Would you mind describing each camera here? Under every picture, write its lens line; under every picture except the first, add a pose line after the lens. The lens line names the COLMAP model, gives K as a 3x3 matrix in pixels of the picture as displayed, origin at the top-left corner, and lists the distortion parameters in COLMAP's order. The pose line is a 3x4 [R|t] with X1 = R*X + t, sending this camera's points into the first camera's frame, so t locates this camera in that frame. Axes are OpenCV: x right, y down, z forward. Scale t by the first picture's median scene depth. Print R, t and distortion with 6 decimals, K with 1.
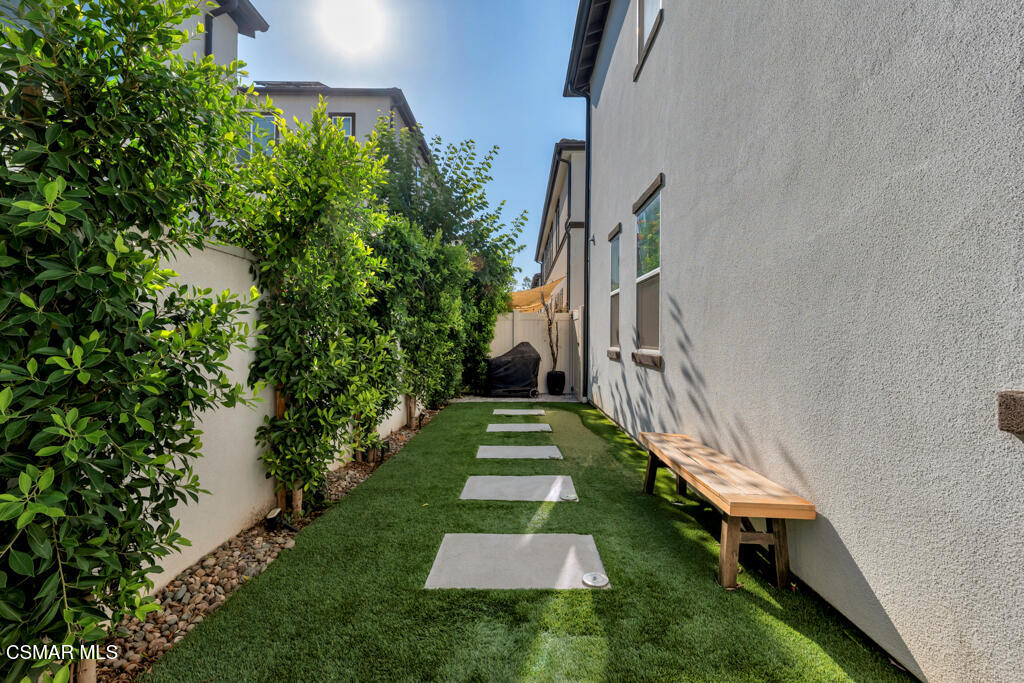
lens RADIAL K [[468.2, 0, 512.4], [0, 468.2, 341.9], [0, 0, 1]] dist [0.004677, -0.000263]
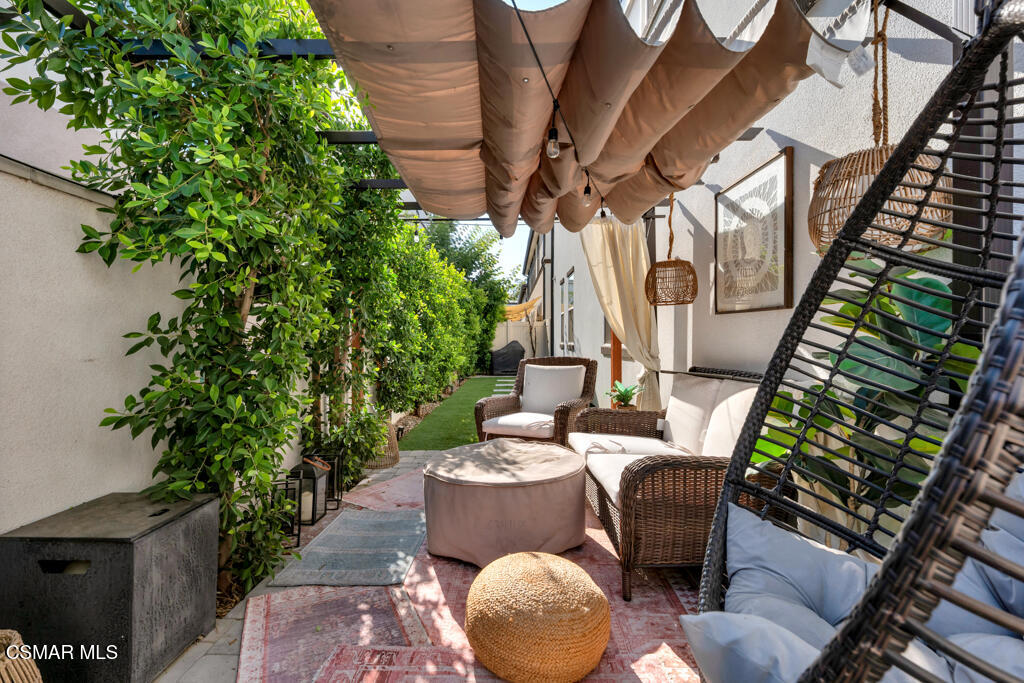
lens RADIAL K [[468.2, 0, 510.3], [0, 468.2, 340.2], [0, 0, 1]] dist [0.004677, -0.000263]
pose [[0.999816, -0.009380, 0.016750, -0.014833], [0.009419, 0.999953, -0.002208, 0.002652], [-0.016728, 0.002365, 0.999857, -0.582417]]
